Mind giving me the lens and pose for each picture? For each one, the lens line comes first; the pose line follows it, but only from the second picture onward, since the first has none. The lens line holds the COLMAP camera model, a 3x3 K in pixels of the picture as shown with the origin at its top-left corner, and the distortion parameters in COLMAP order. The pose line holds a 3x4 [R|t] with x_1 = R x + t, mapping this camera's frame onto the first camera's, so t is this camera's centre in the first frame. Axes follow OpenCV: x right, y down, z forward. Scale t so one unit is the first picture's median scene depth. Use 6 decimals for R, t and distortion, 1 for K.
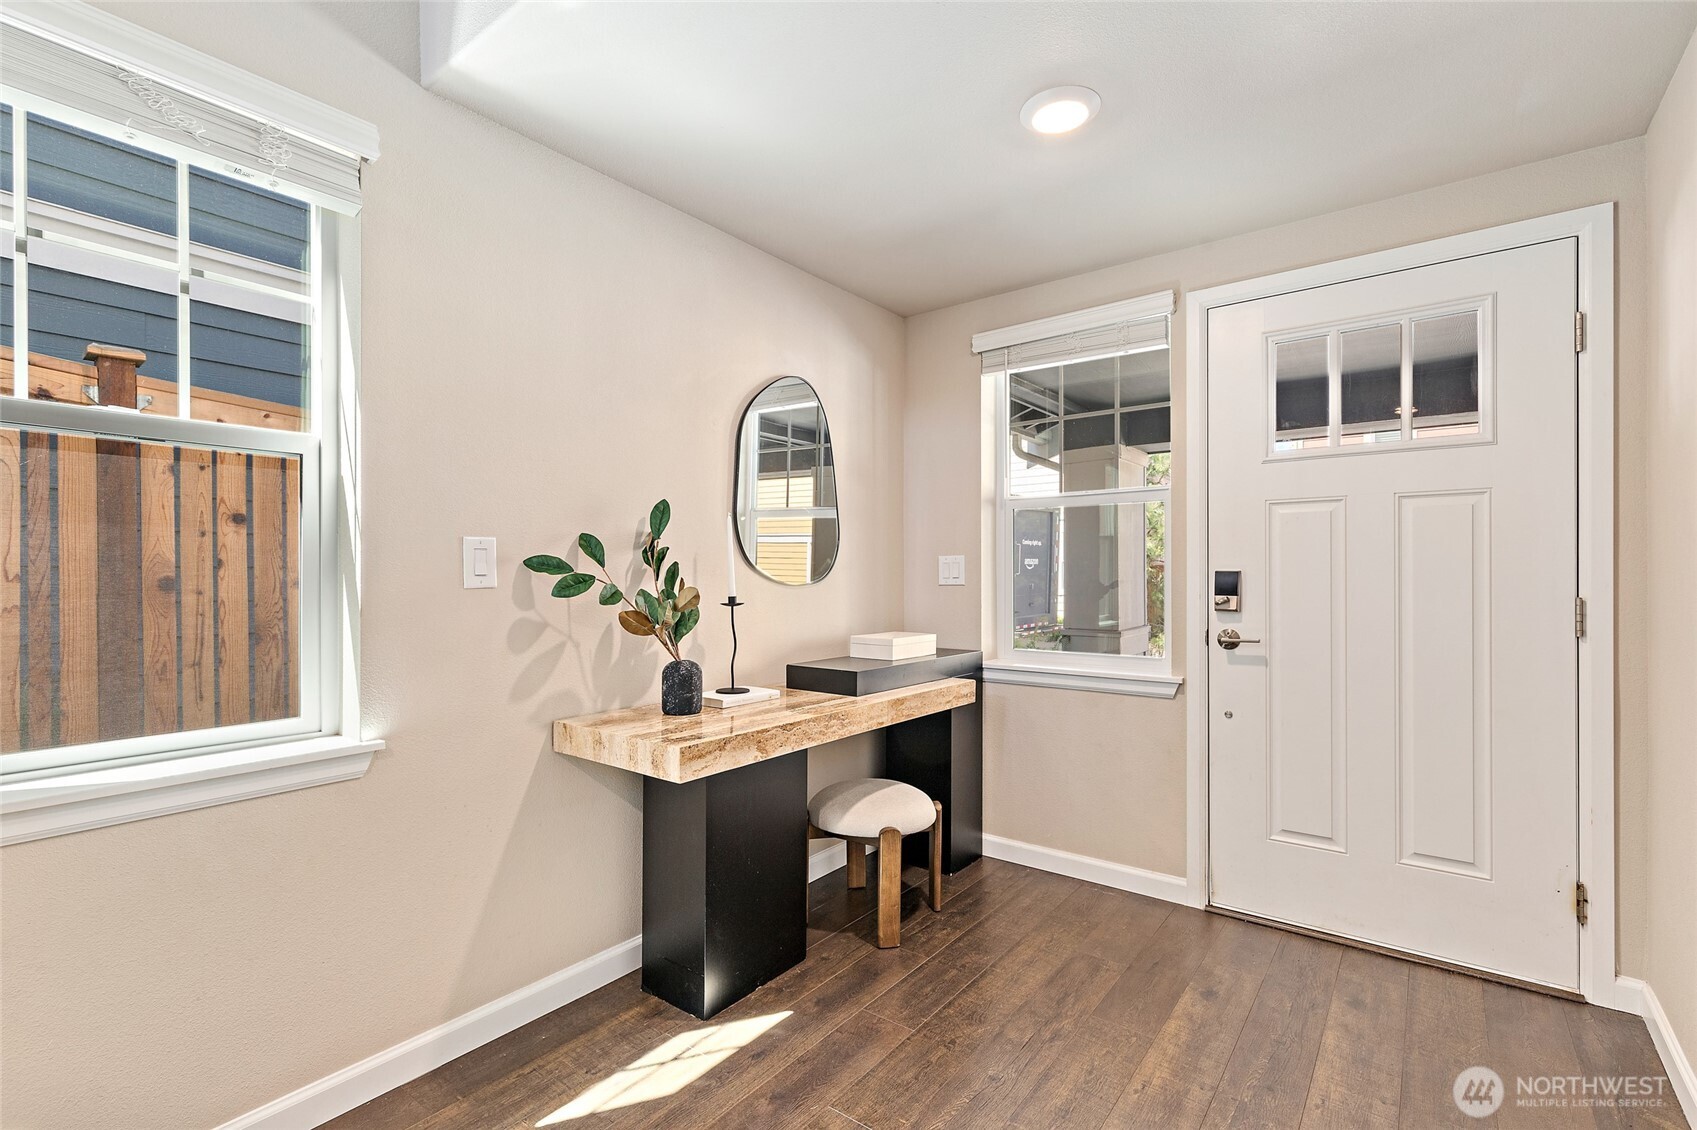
lens RADIAL K [[771.1, 0, 850.6], [0, 771.1, 574.8], [0, 0, 1]] dist [0.009829, -0.000714]
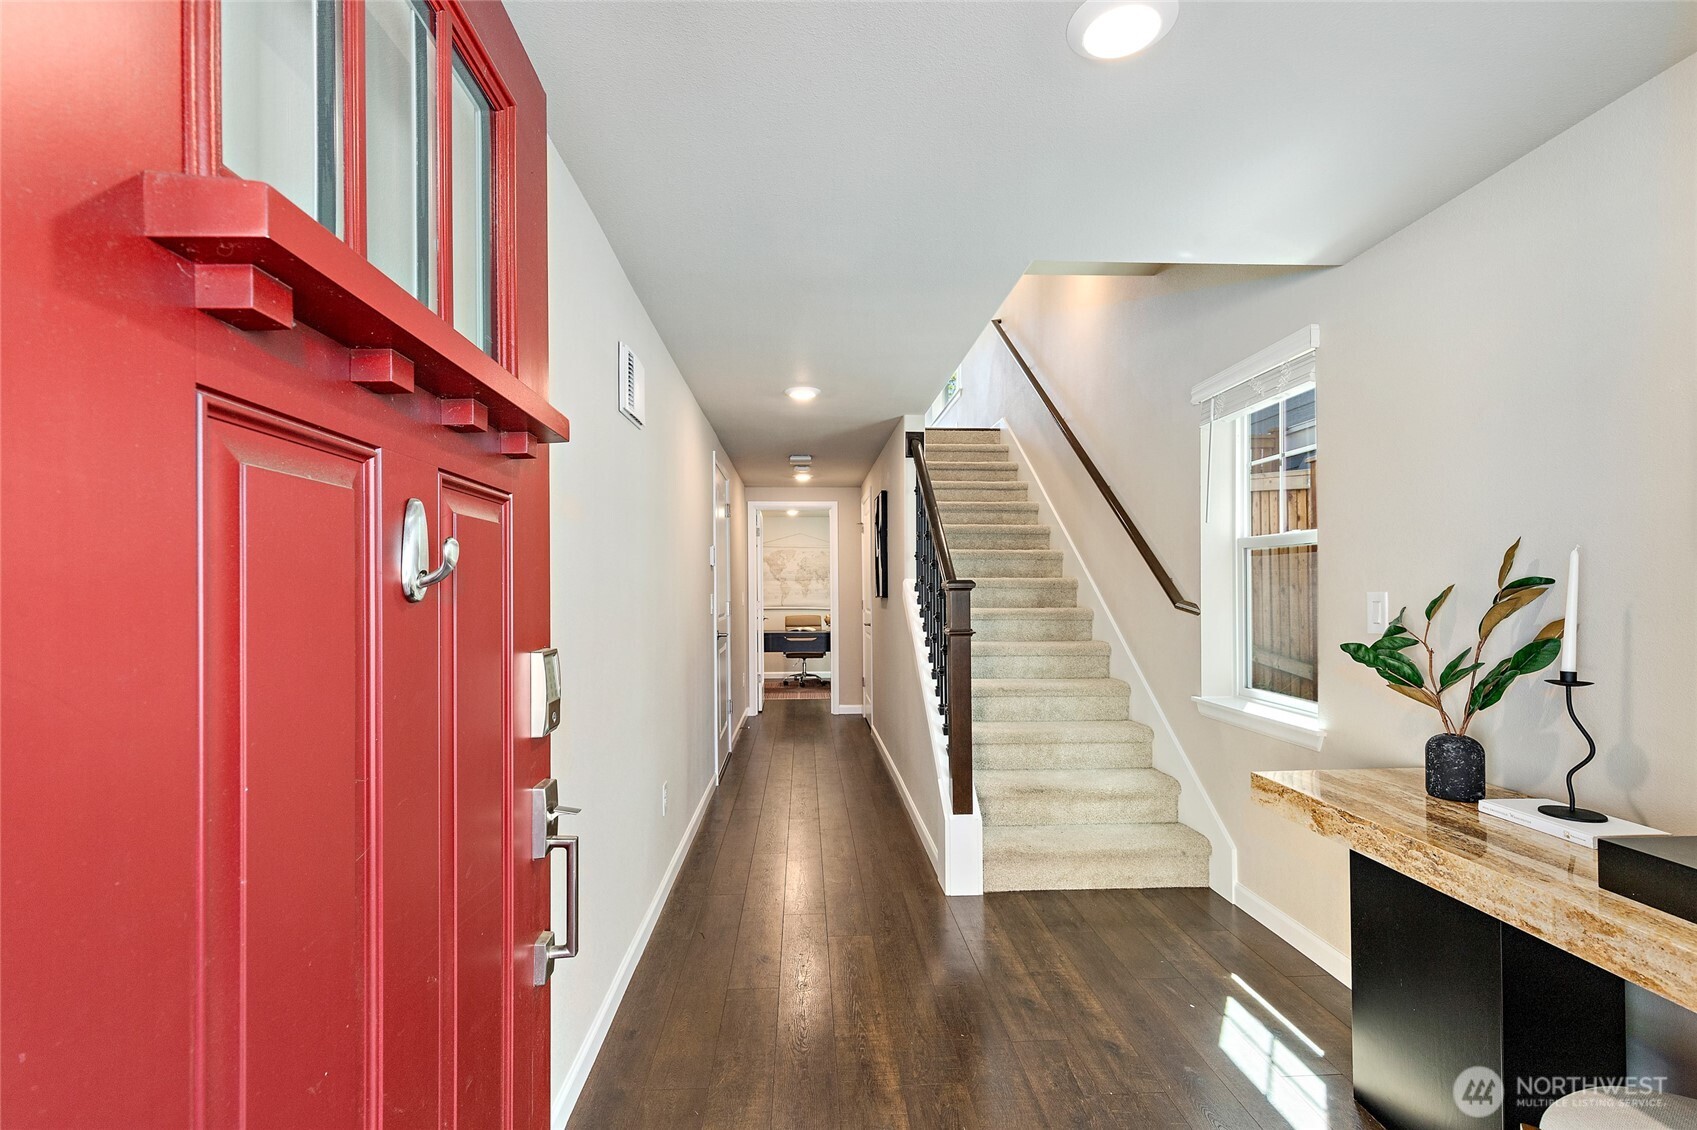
lens RADIAL K [[771.1, 0, 850.6], [0, 771.1, 574.8], [0, 0, 1]] dist [0.009829, -0.000714]
pose [[-0.754188, -0.029032, -0.656016, 0.836228], [-0.021070, 0.999578, -0.020013, -0.030198], [0.656320, -0.001272, -0.754482, 1.234664]]
